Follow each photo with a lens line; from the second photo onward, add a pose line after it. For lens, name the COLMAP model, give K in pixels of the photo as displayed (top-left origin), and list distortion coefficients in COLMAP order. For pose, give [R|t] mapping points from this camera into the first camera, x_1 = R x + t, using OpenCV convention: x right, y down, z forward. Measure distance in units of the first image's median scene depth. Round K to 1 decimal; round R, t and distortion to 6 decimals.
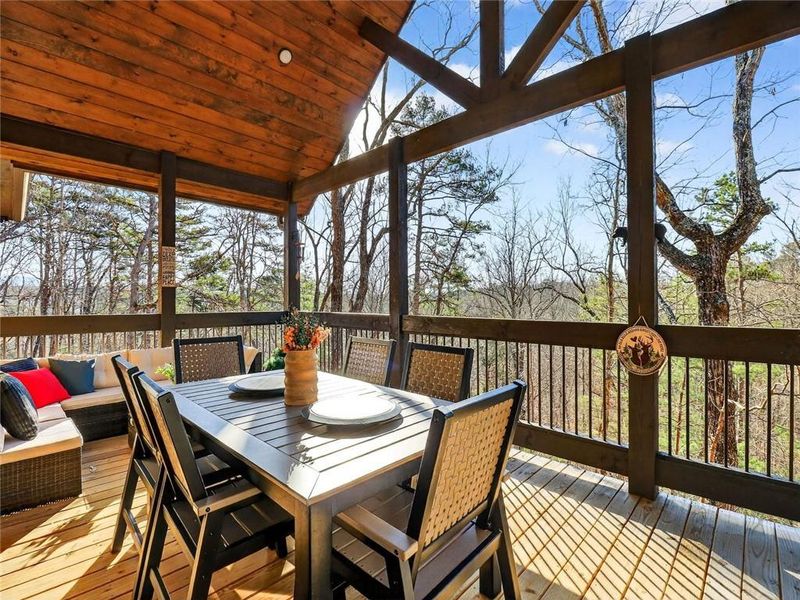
lens RADIAL K [[379.7, 0, 400.0], [0, 379.7, 300.0], [0, 0, 1]] dist [-0.004206, -0.000572]
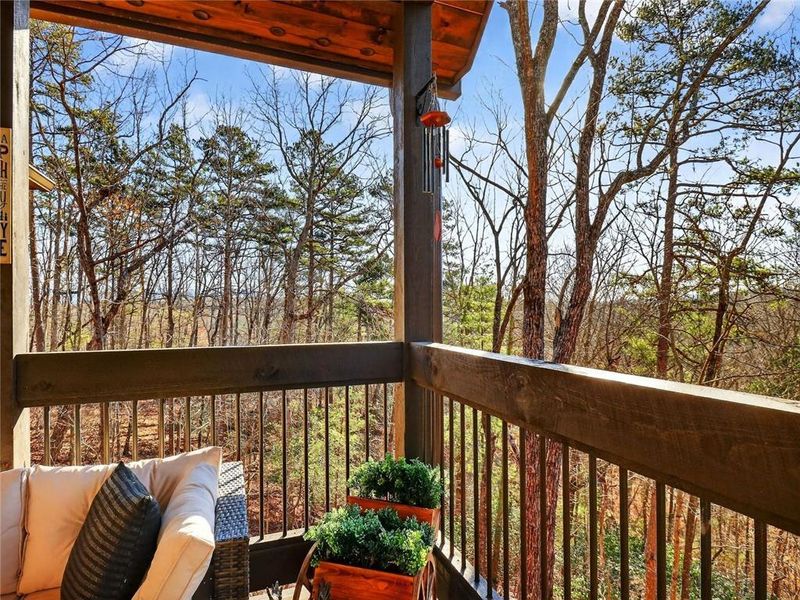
lens RADIAL K [[446.1, 0, 400.0], [0, 446.1, 300.0], [0, 0, 1]] dist [-0.001135, -0.000954]
pose [[0.906772, -0.006509, -0.421571, -0.041784], [-0.002760, 0.999768, -0.021372, 0.001151], [0.421612, 0.020543, 0.906543, 0.204752]]
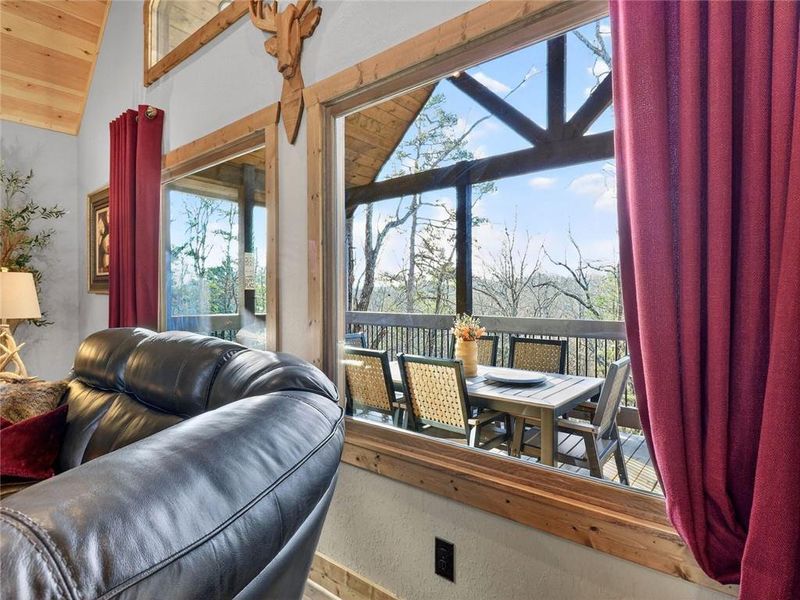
lens RADIAL K [[446.1, 0, 400.0], [0, 446.1, 300.0], [0, 0, 1]] dist [-0.001135, -0.000954]
pose [[0.997119, 0.000431, 0.075857, -0.066558], [-0.001159, 0.999954, 0.009546, -0.004714], [-0.075849, -0.009607, 0.997073, -0.072733]]
